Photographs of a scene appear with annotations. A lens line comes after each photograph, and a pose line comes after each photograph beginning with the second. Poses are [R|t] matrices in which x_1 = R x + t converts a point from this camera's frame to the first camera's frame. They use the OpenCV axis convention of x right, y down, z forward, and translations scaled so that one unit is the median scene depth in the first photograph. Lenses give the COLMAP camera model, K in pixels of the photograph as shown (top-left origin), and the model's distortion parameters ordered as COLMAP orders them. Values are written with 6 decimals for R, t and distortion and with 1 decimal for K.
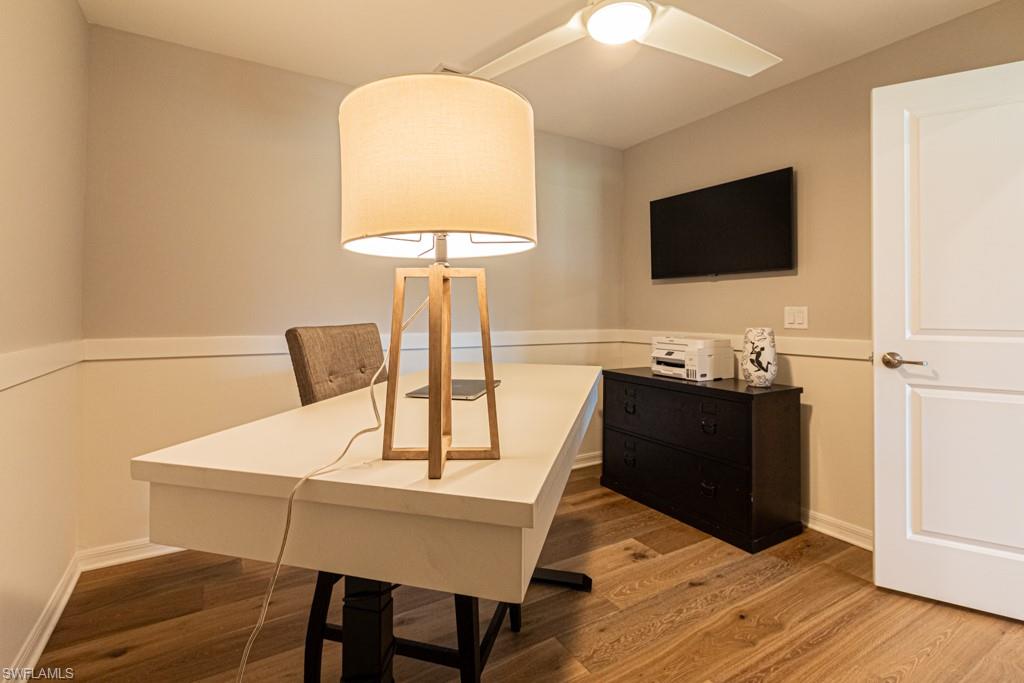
lens RADIAL K [[466.1, 0, 501.3], [0, 466.1, 304.9], [0, 0, 1]] dist [0.009980, -0.003953]
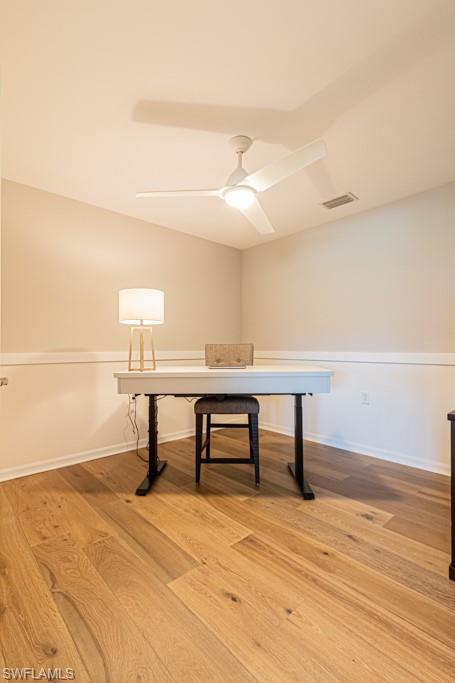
lens RADIAL K [[310.9, 0, 231.1], [0, 310.9, 342.0], [0, 0, 1]] dist [0.009980, -0.003953]
pose [[0.224761, -0.022407, -0.974156, 1.312020], [0.022287, 0.999592, -0.017850, 0.055942], [0.974159, -0.017699, 0.225169, 0.518837]]
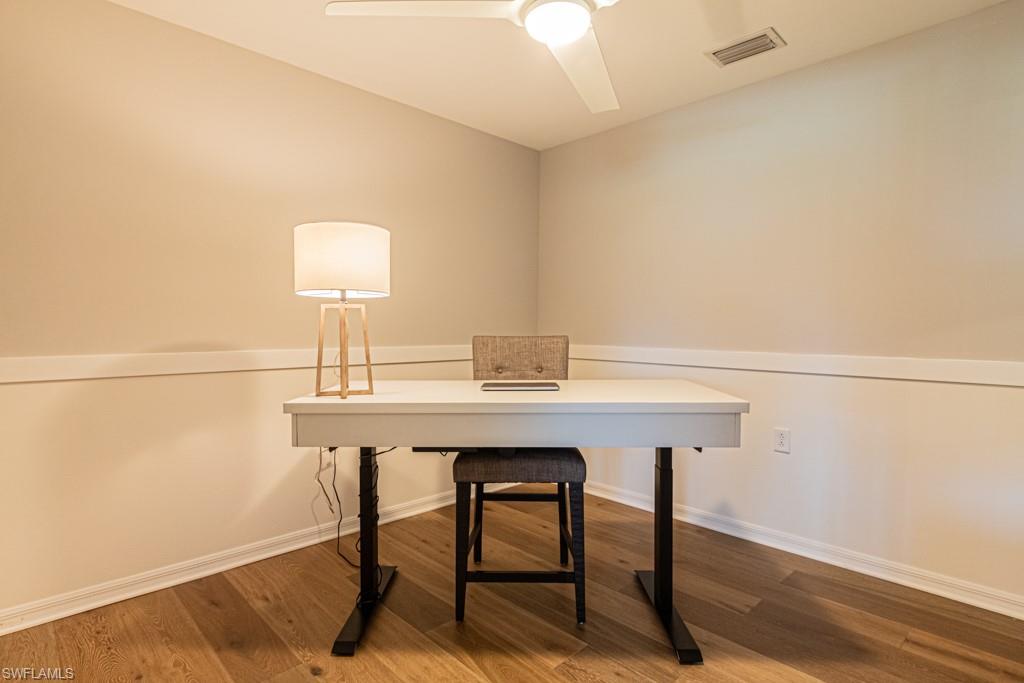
lens RADIAL K [[532.9, 0, 518.6], [0, 532.9, 338.4], [0, 0, 1]] dist [0.005617, -0.002092]
pose [[0.247288, 0.019323, -0.968749, 1.076479], [0.015942, 0.999585, 0.024008, 0.009800], [0.968811, -0.021380, 0.246877, 0.523739]]
